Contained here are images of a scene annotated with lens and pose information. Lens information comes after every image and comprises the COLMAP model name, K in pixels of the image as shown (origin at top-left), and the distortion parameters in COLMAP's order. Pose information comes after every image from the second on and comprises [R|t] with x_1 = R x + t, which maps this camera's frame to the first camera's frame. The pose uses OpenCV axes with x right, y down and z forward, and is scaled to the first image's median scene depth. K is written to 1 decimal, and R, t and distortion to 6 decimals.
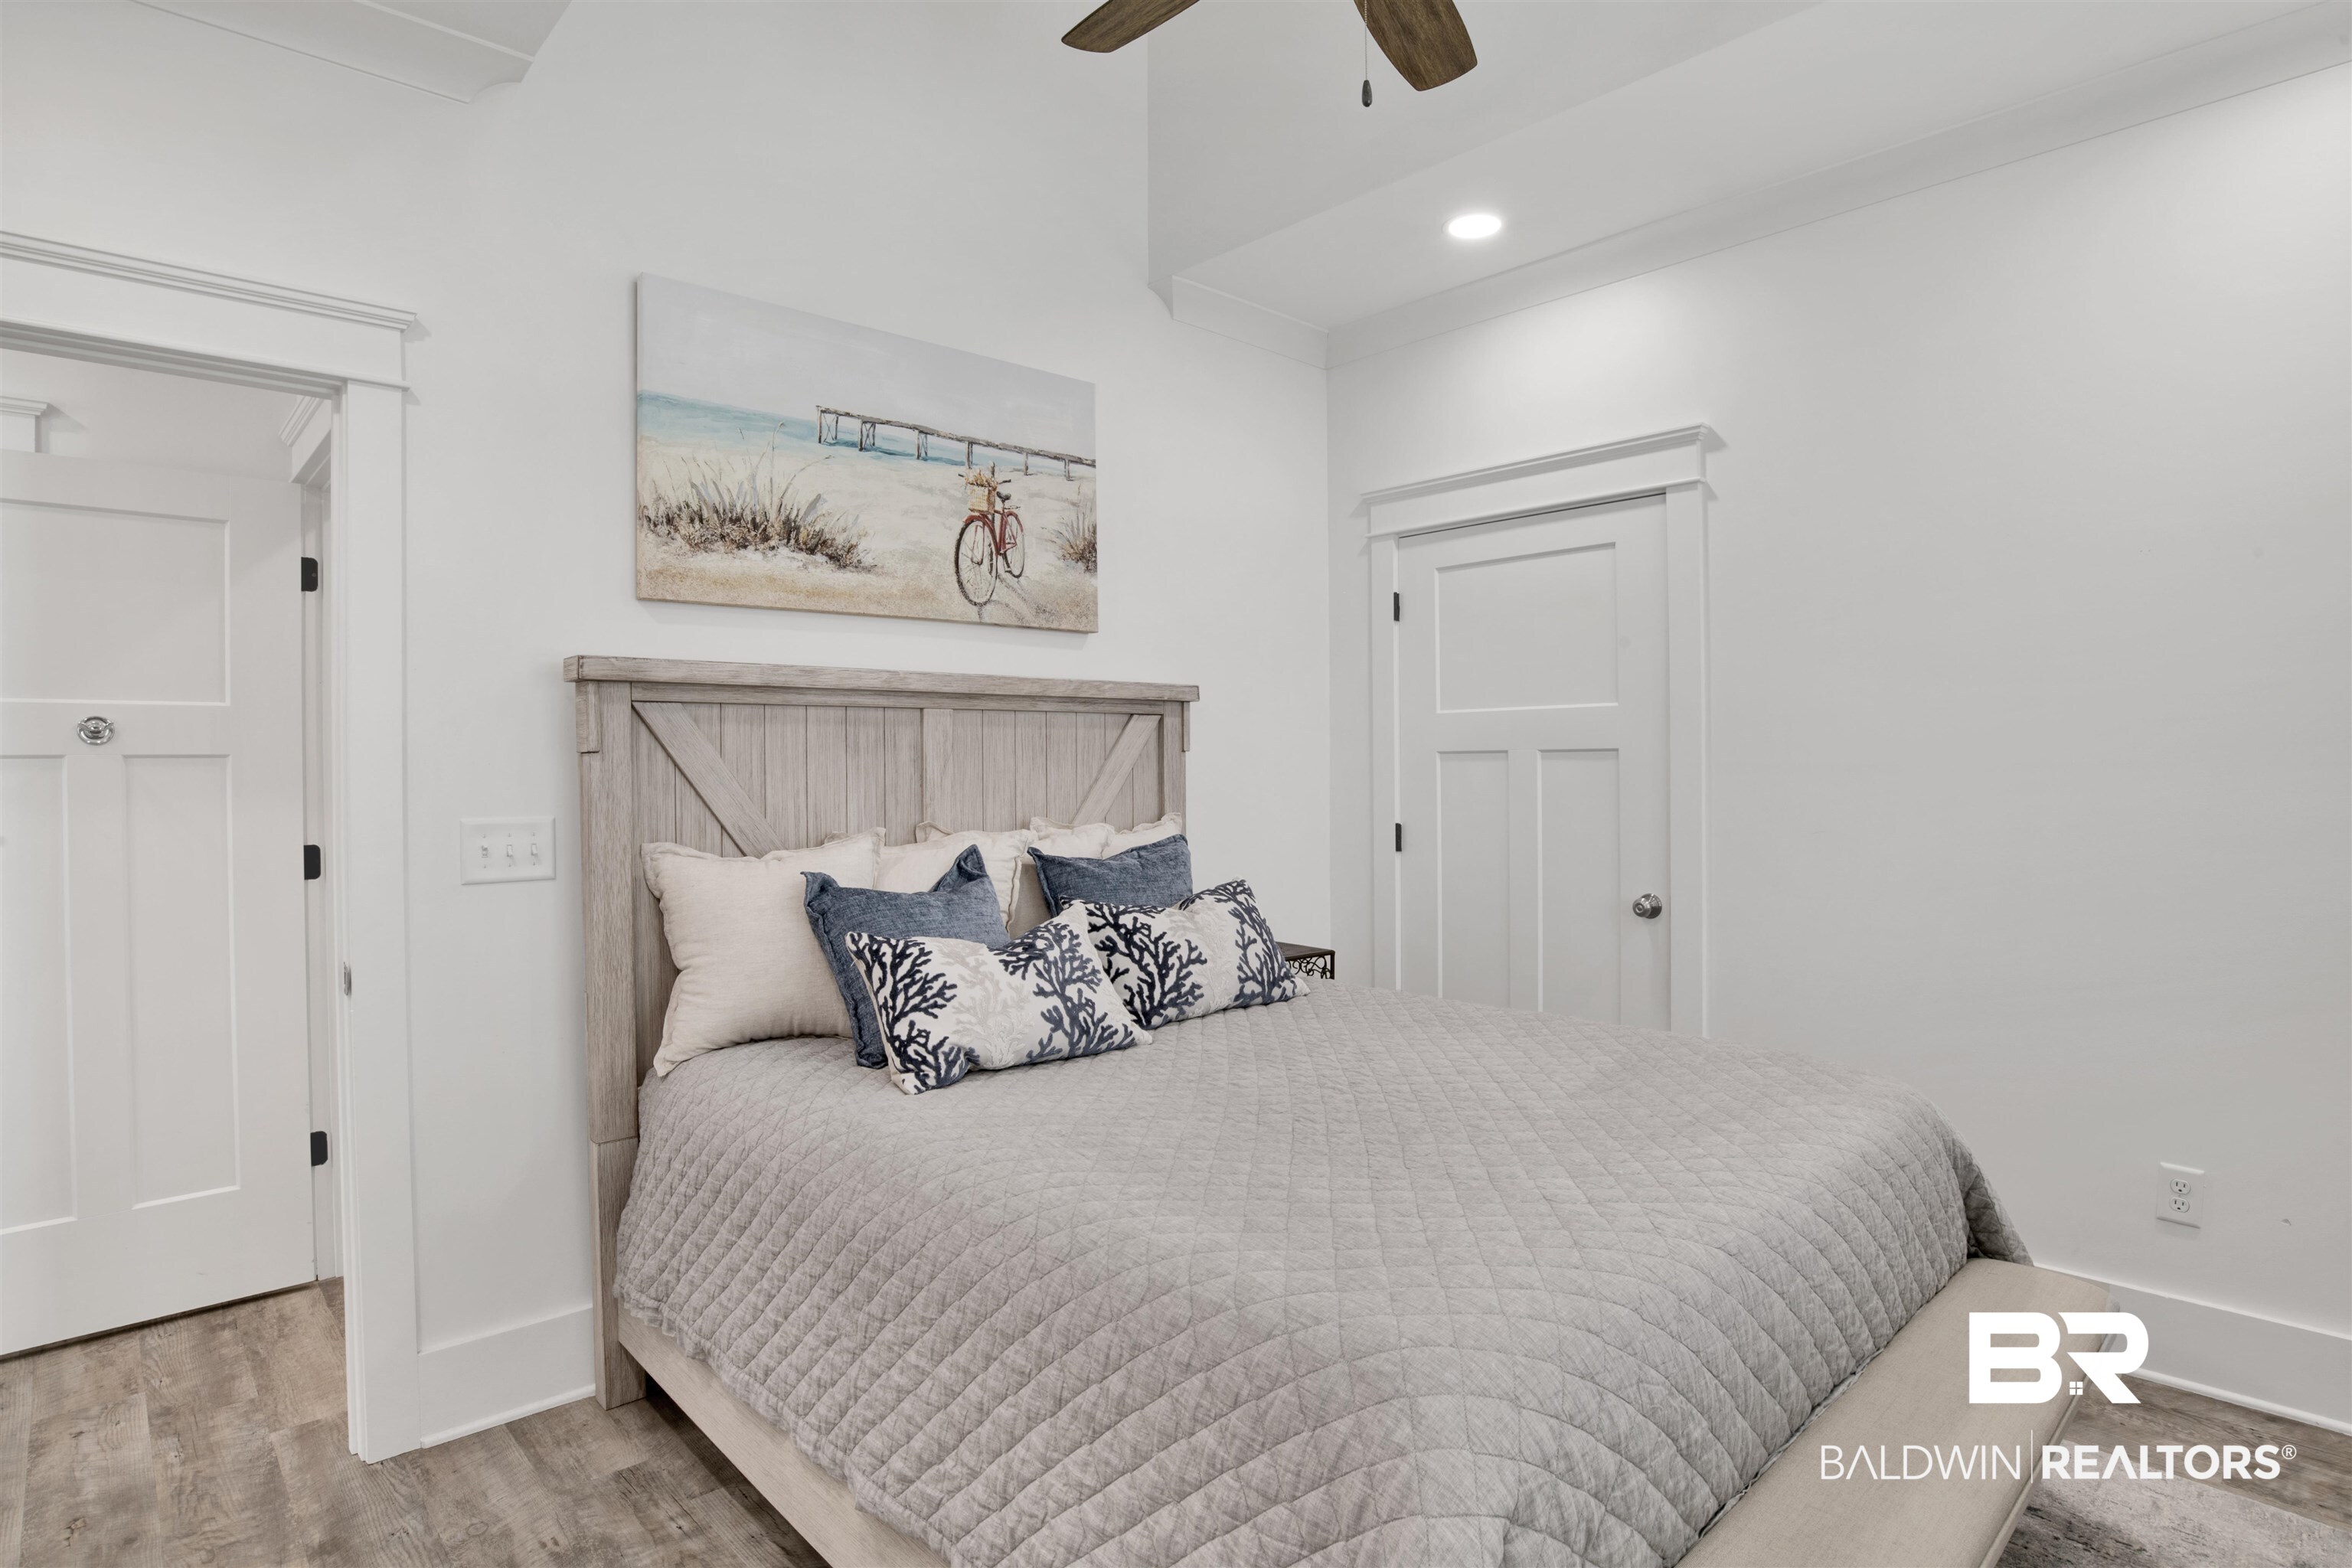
lens RADIAL K [[1231.3, 0, 1180.2], [0, 1231.3, 774.3], [0, 0, 1]] dist [-0.078275, 0.030176]
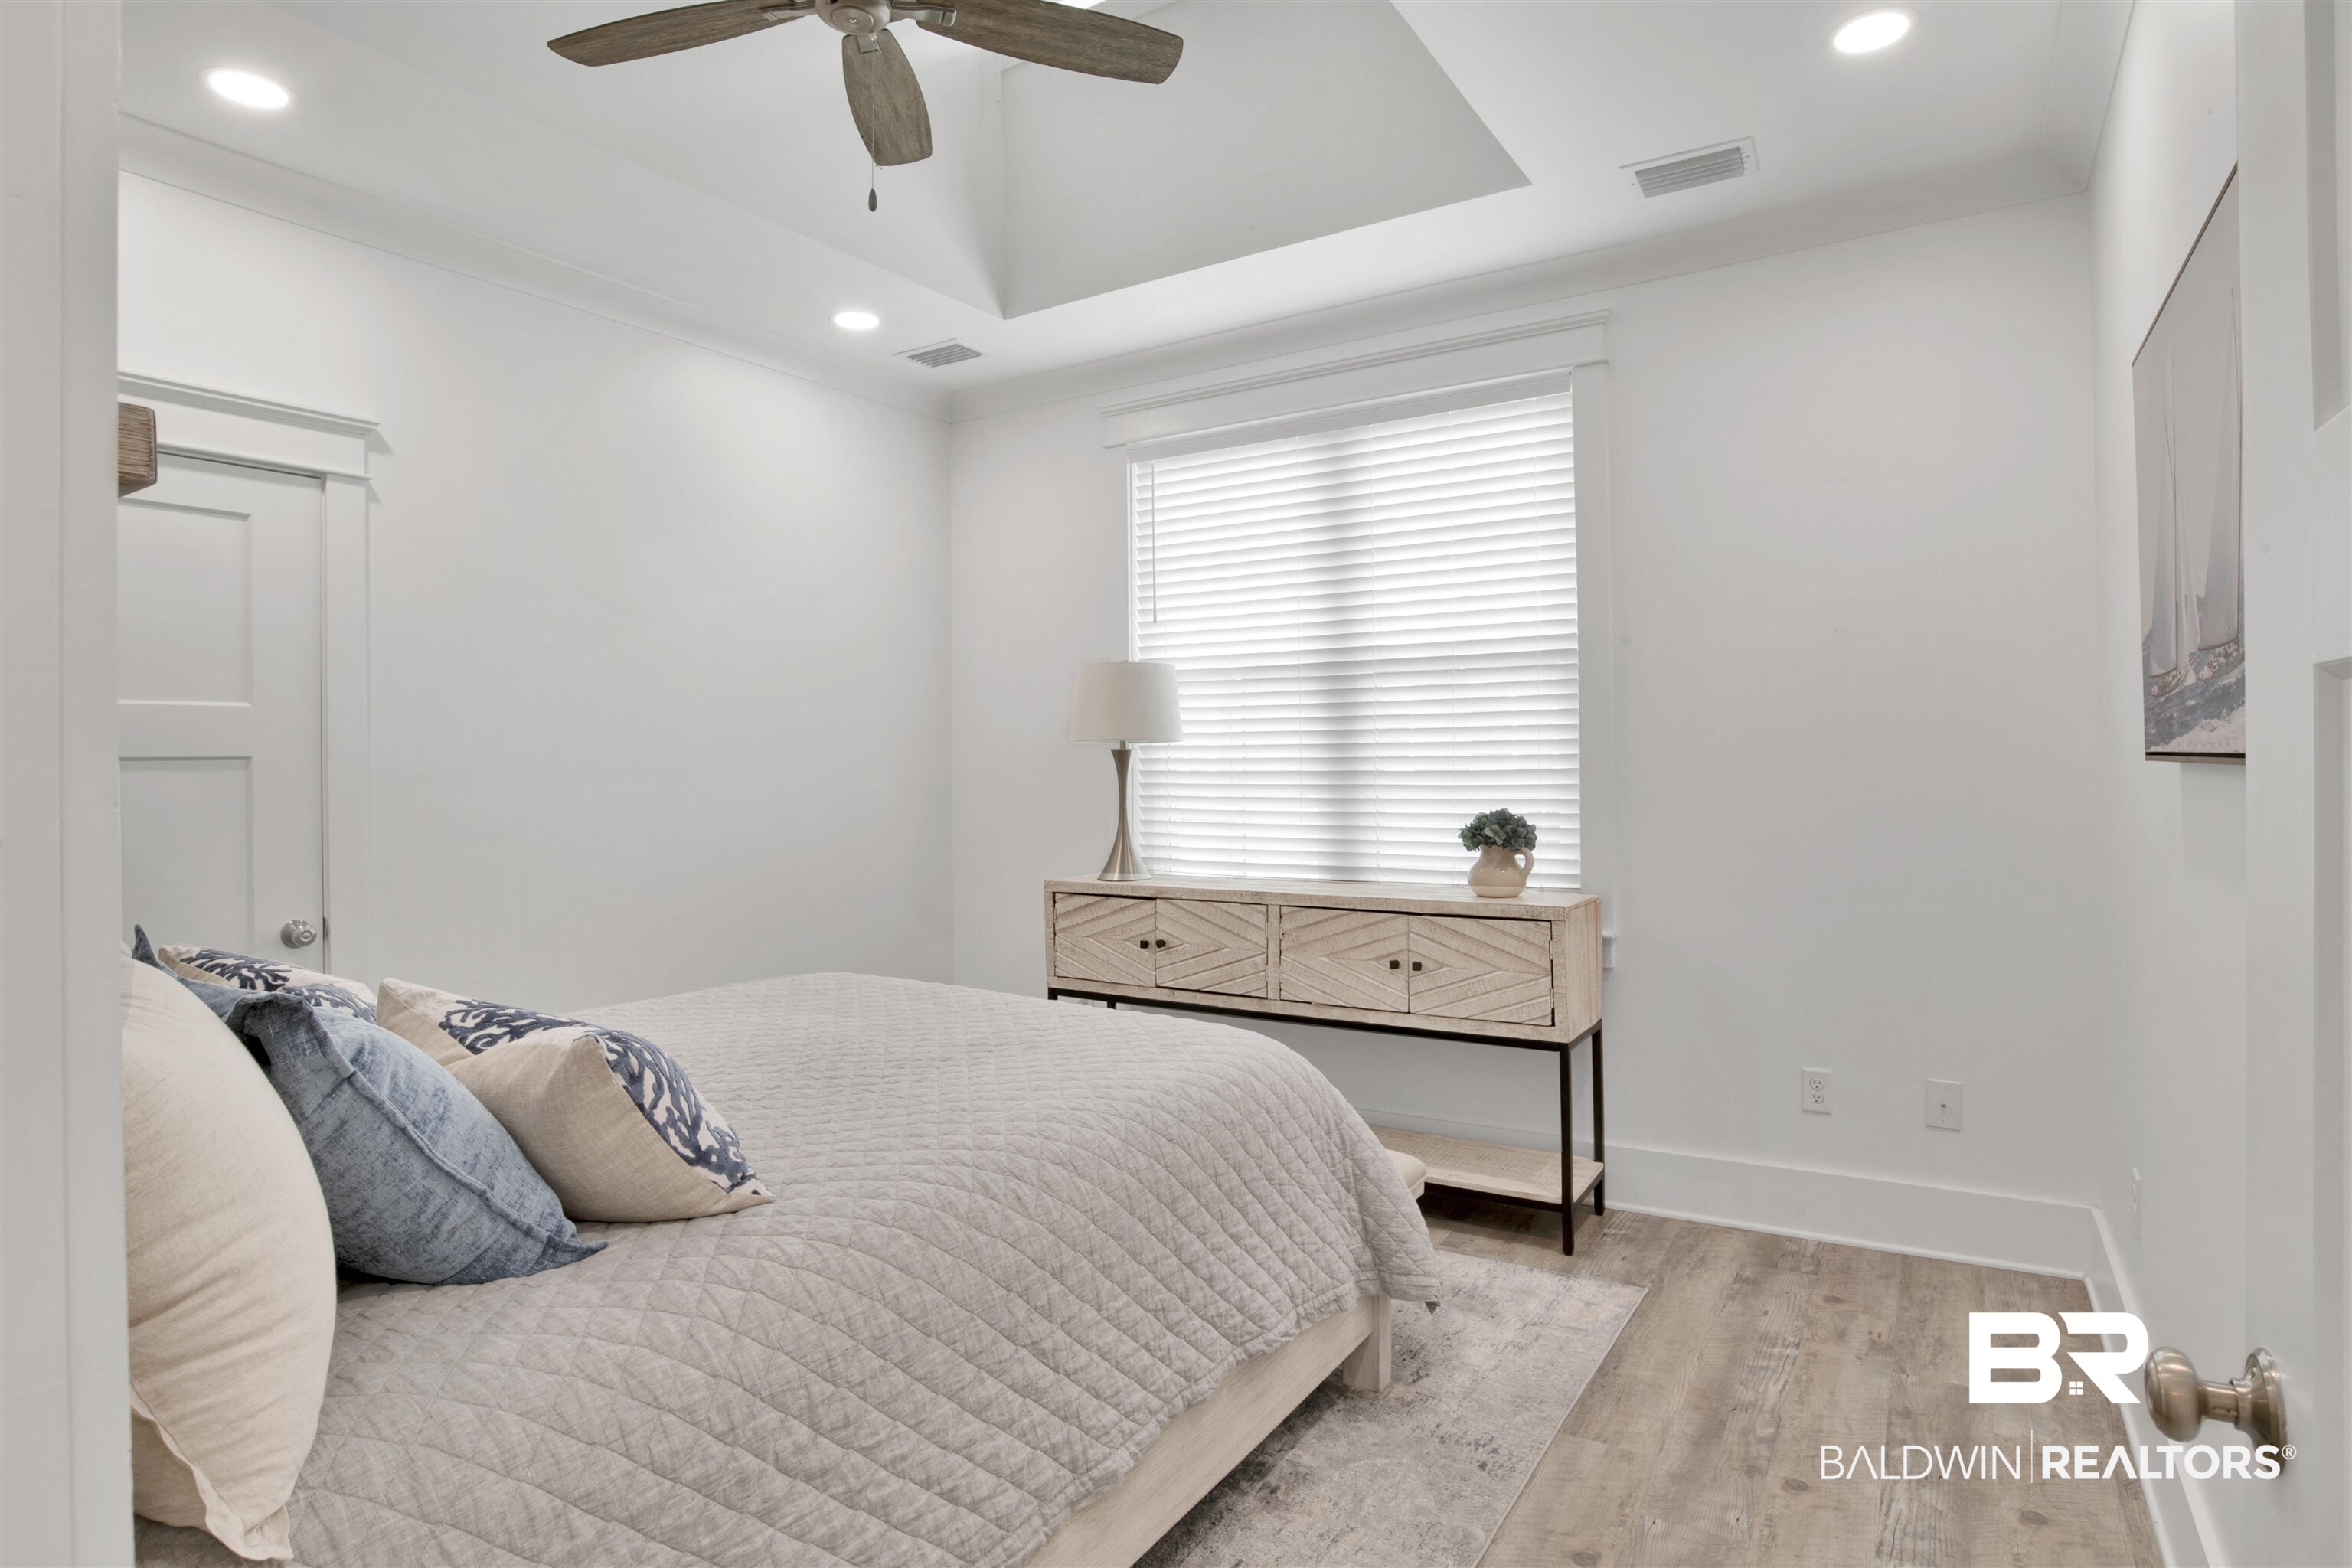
lens RADIAL K [[1231.3, 0, 1180.2], [0, 1231.3, 774.3], [0, 0, 1]] dist [-0.078275, 0.030176]
pose [[-0.236594, -0.000101, 0.971609, -0.631352], [0.007378, 0.999971, 0.001901, -0.006615], [-0.971581, 0.007619, -0.236587, 0.598045]]
